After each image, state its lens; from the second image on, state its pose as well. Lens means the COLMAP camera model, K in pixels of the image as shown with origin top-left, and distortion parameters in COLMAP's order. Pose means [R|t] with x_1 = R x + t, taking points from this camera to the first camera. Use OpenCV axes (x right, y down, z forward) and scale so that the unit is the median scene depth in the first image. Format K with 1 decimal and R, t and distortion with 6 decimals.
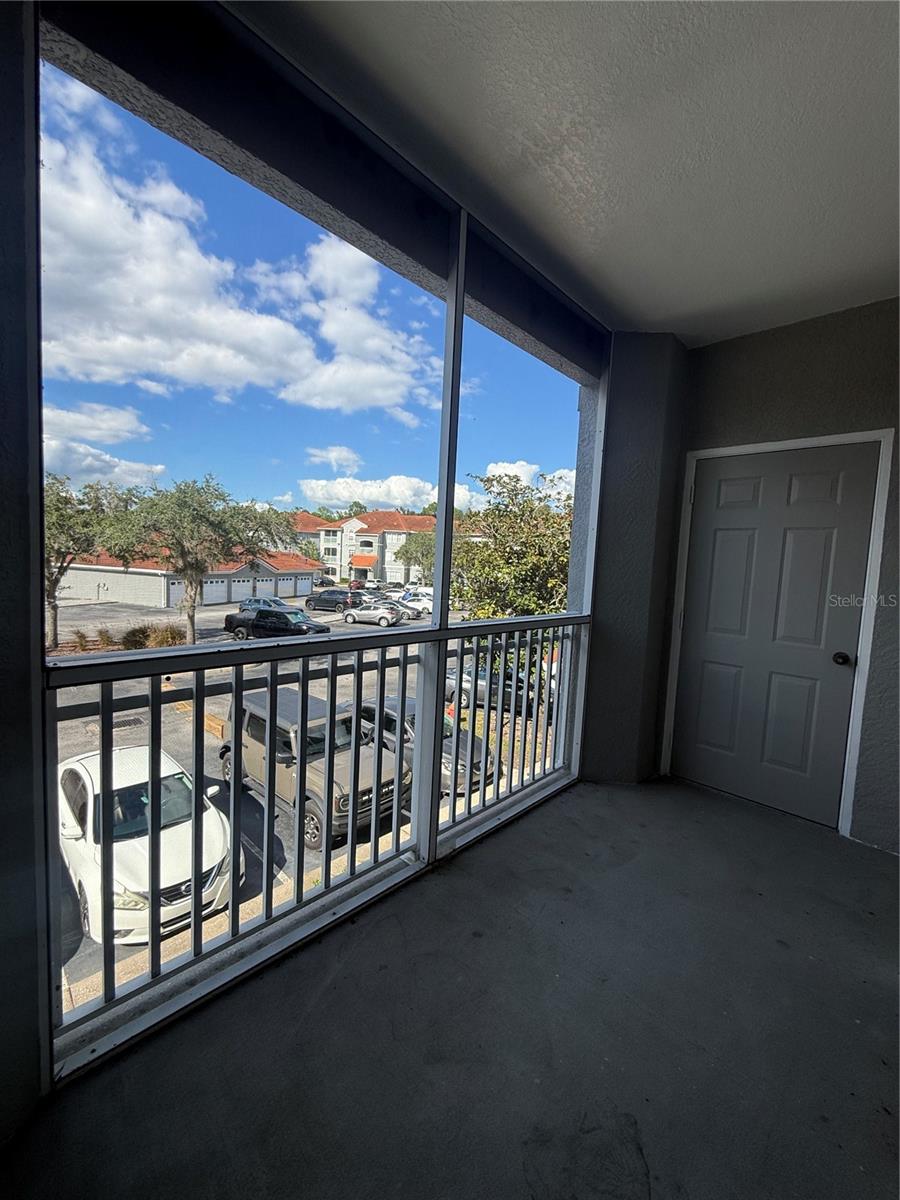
lens RADIAL K [[482.1, 0, 449.2], [0, 482.1, 599.3], [0, 0, 1]] dist [0.001068, 0.000004]
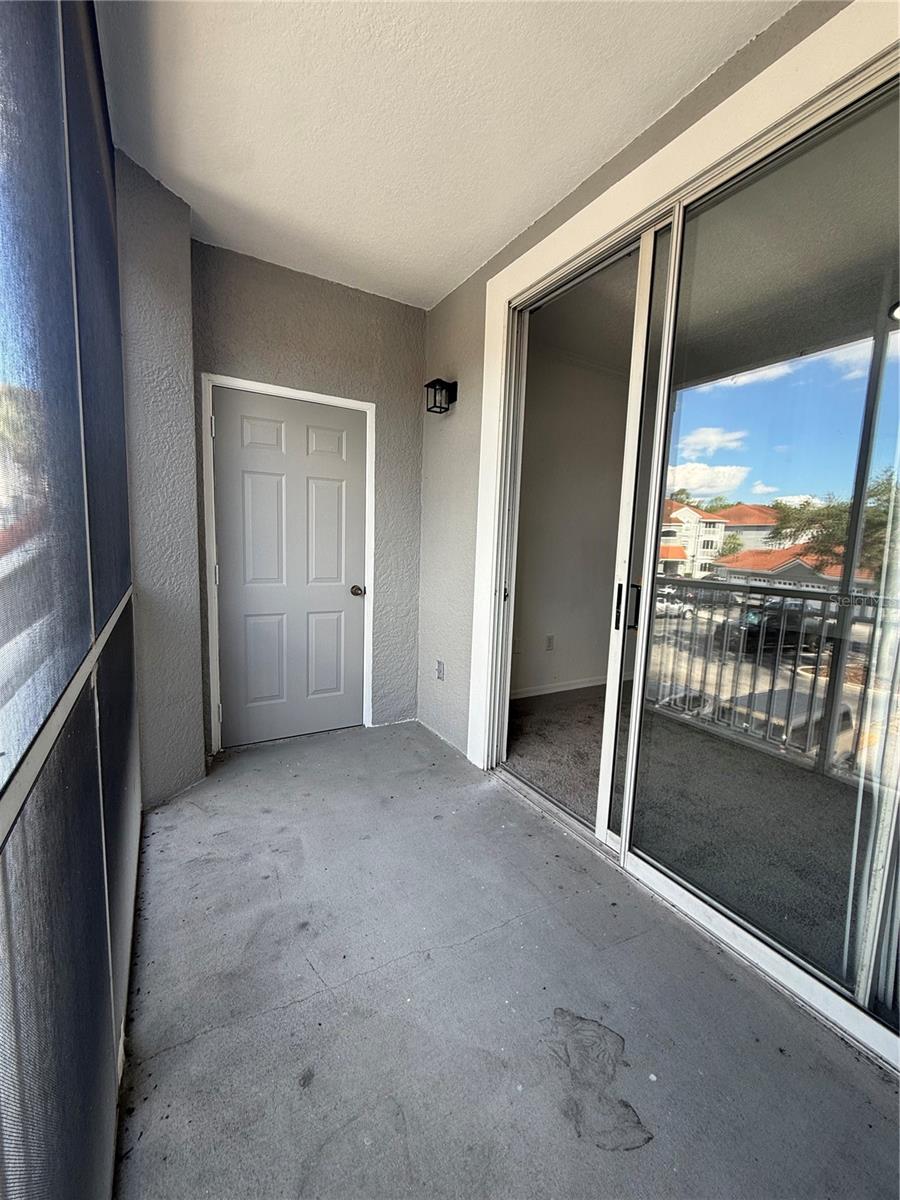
lens RADIAL K [[482.1, 0, 450.0], [0, 482.1, 597.1], [0, 0, 1]] dist [0.001068, 0.000004]
pose [[0.264901, -0.152941, 0.952070, -0.278591], [0.056069, 0.988114, 0.143131, -0.020841], [-0.962644, 0.015466, 0.270328, 0.424461]]
